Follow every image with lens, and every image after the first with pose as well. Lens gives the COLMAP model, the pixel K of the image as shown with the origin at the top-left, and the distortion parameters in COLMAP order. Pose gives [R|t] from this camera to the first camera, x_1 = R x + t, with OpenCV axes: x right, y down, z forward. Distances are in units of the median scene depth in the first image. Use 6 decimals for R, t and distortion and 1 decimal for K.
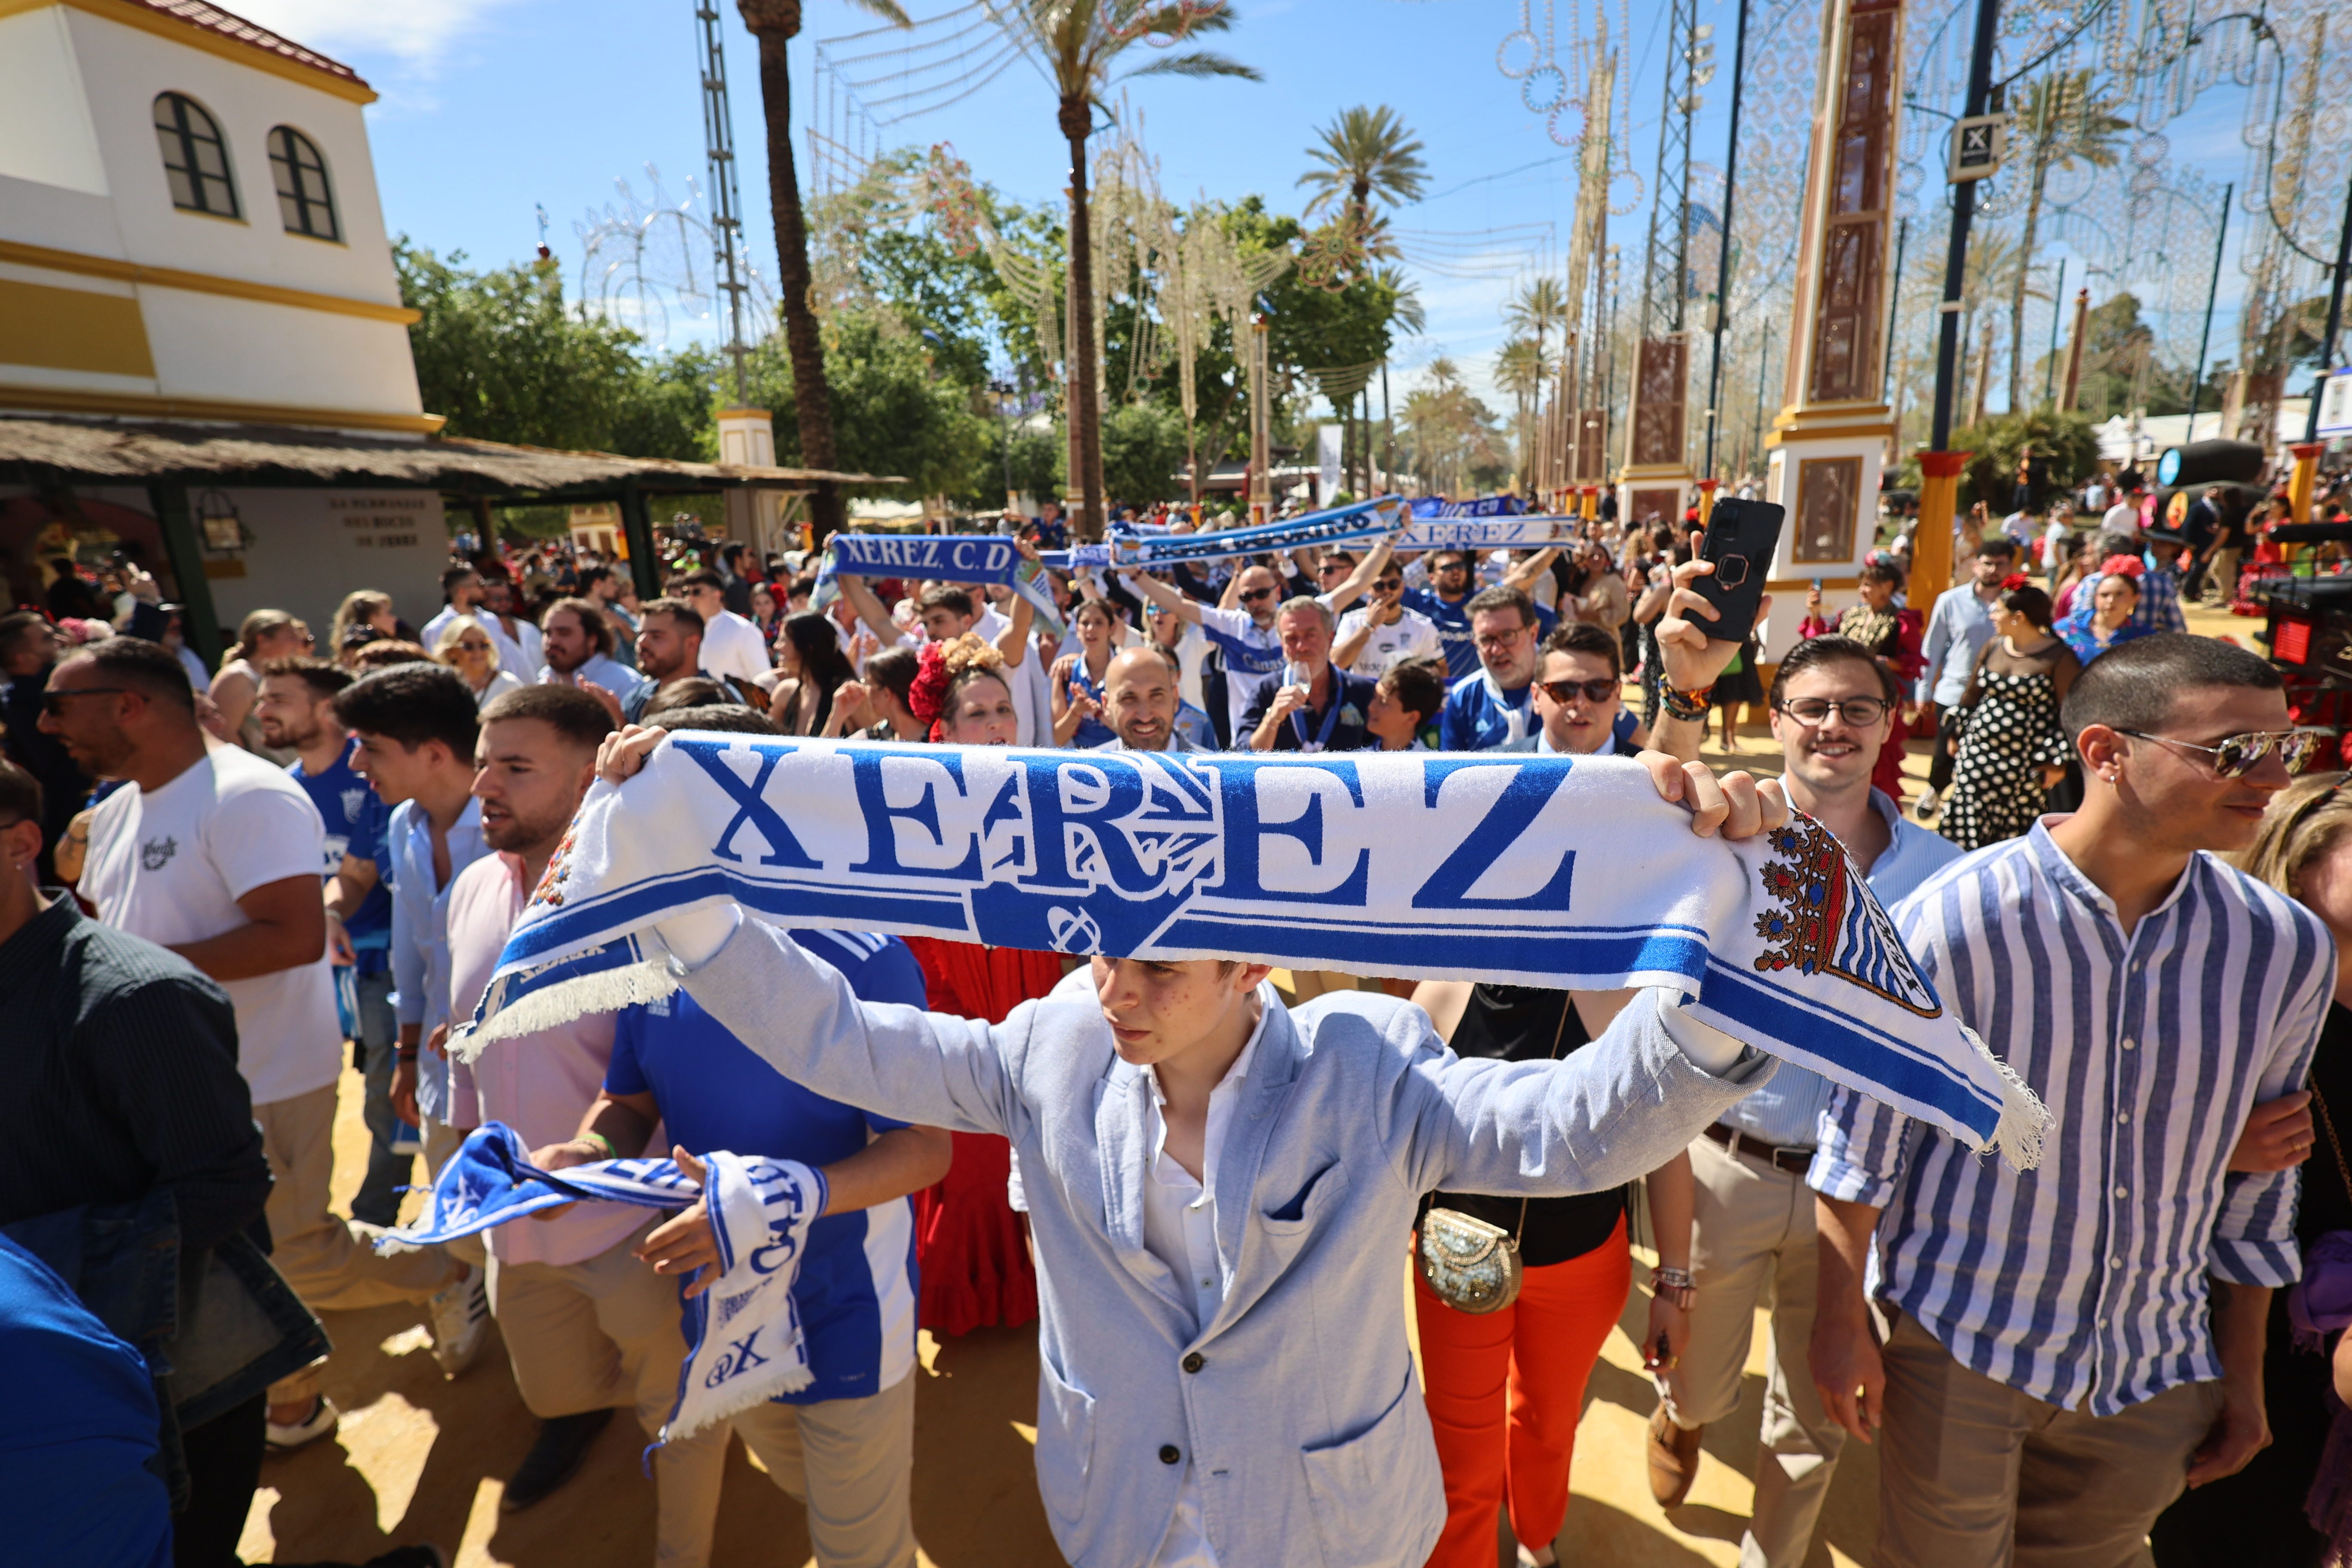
lens RADIAL K [[1095.5, 0, 1173.0], [0, 1095.5, 786.3], [0, 0, 1]] dist [0.001204, -0.000421]
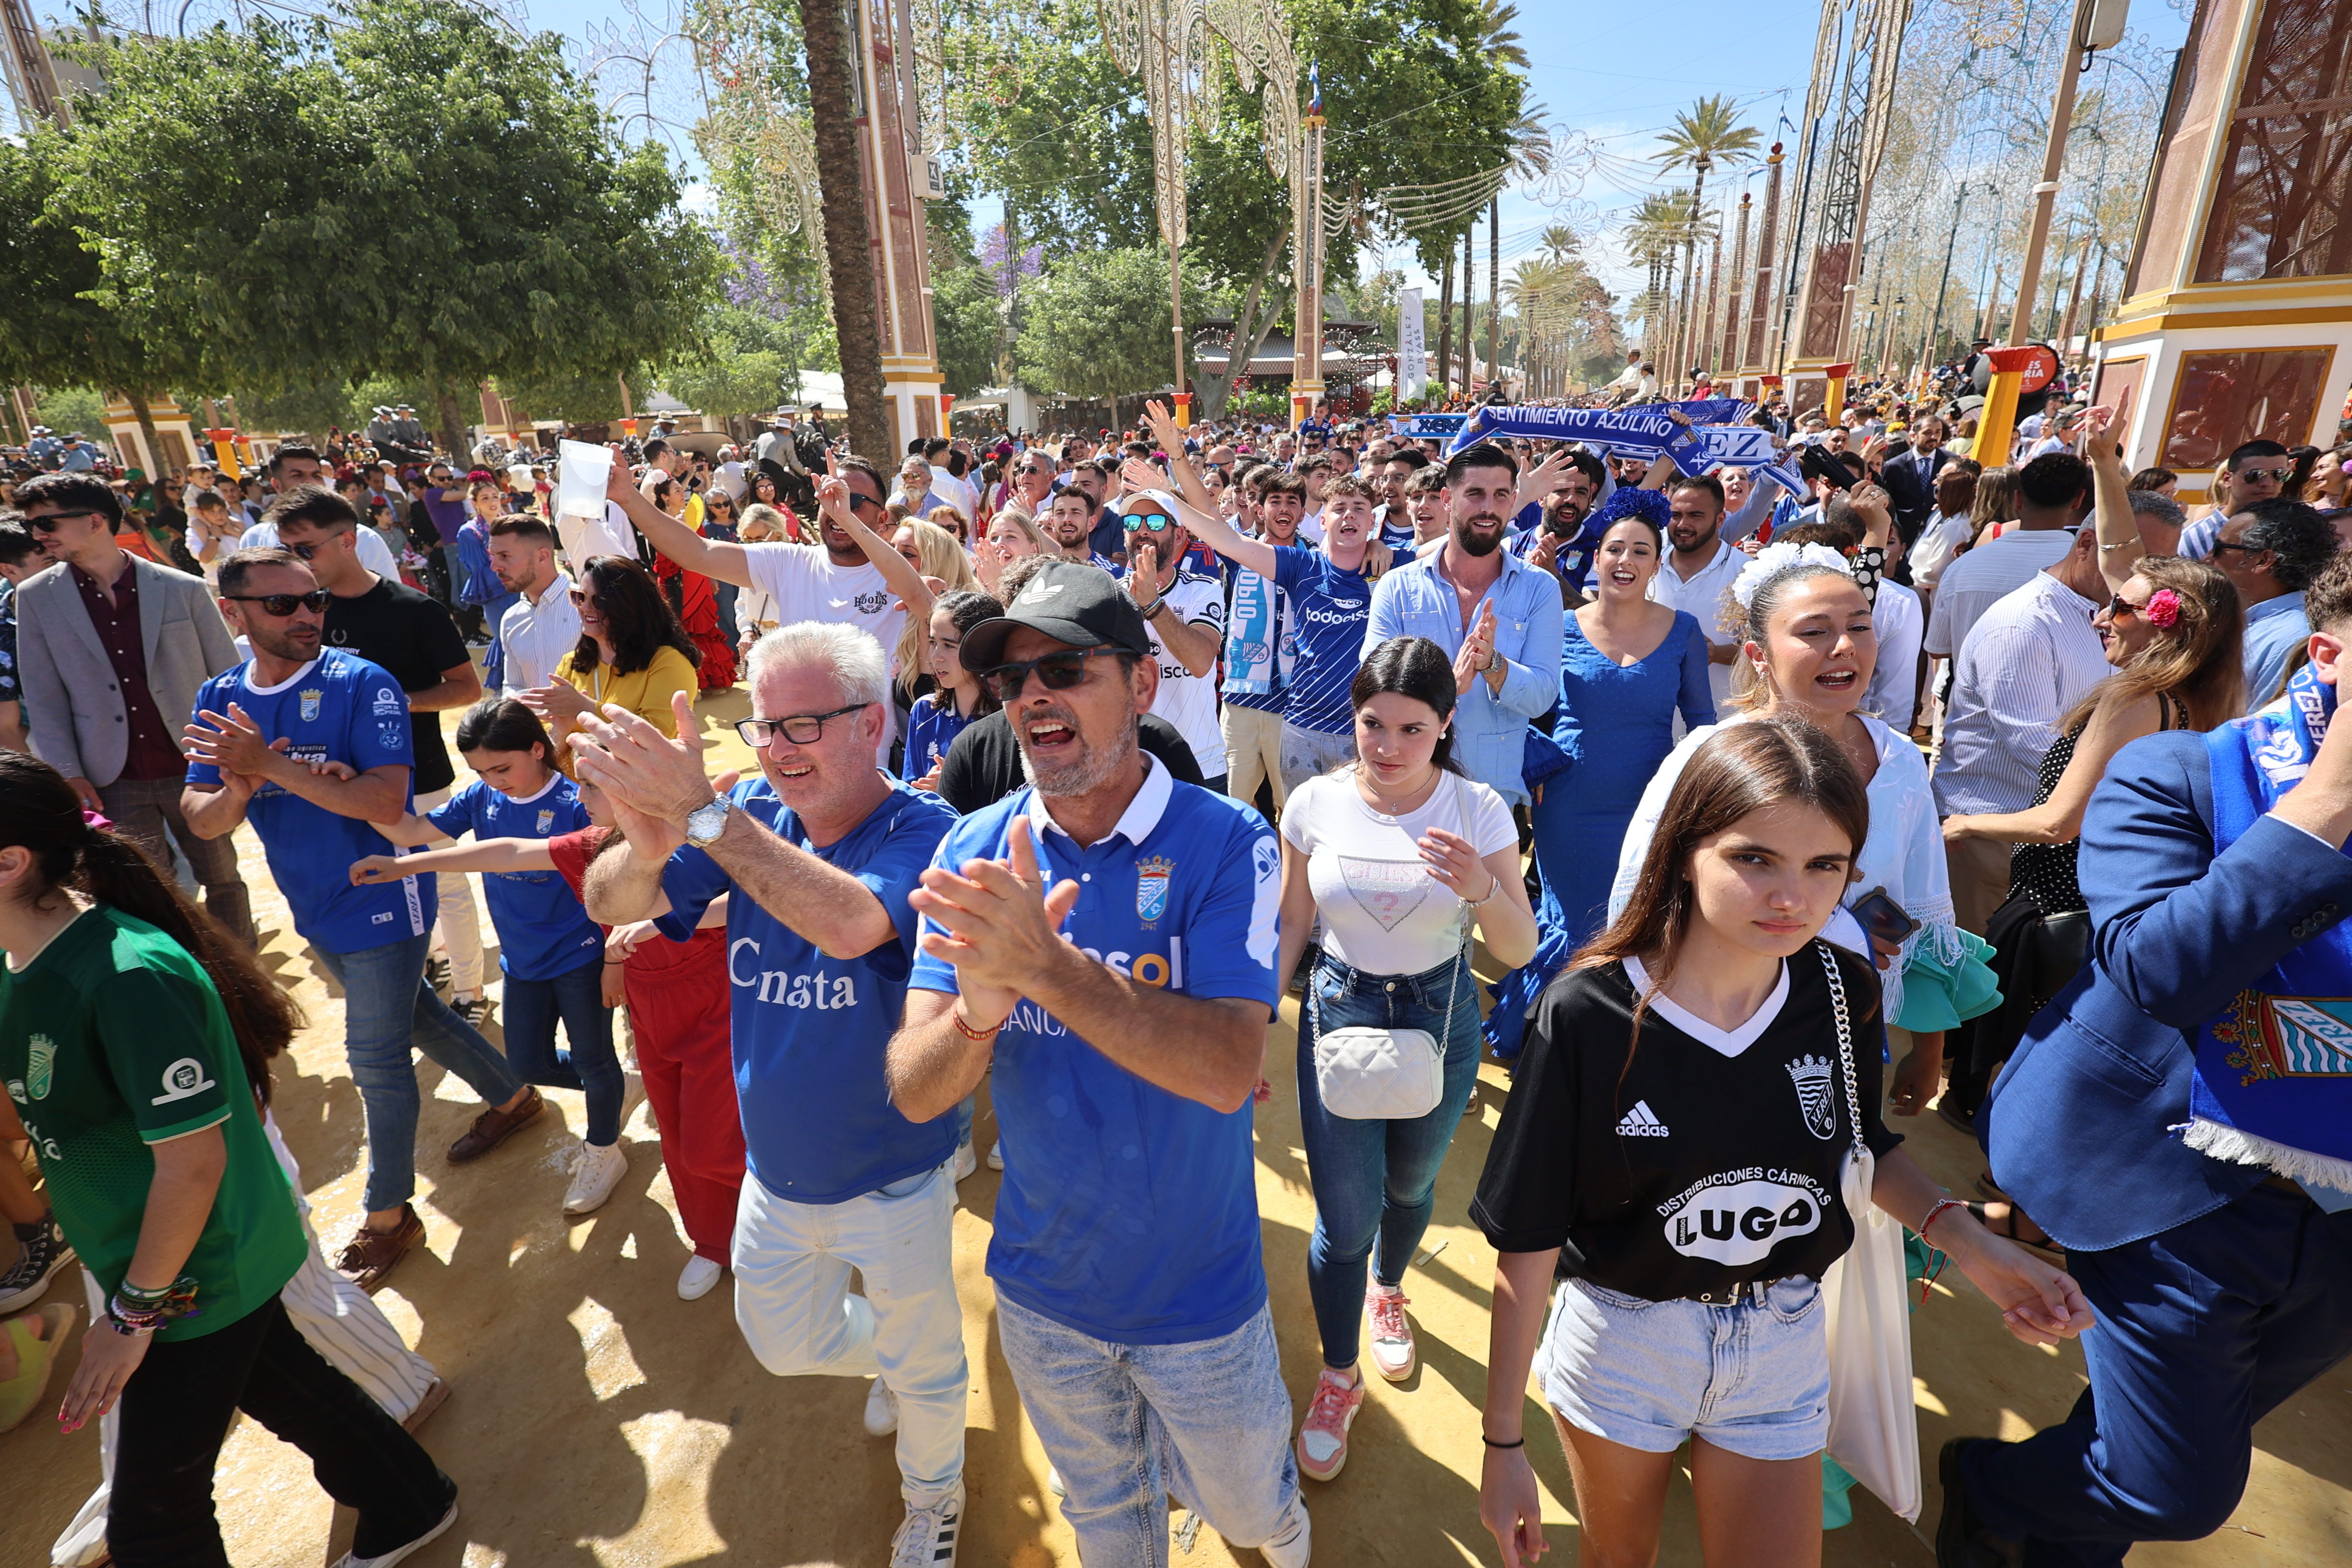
lens RADIAL K [[1091.0, 0, 1176.0], [0, 1091.0, 787.0], [0, 0, 1]] dist [-0.001110, 0.001300]
pose [[0.997348, 0.029688, -0.066449, 0.033974], [-0.023729, 0.995772, 0.088738, -0.048486], [0.068803, -0.086926, 0.993836, 0.198060]]
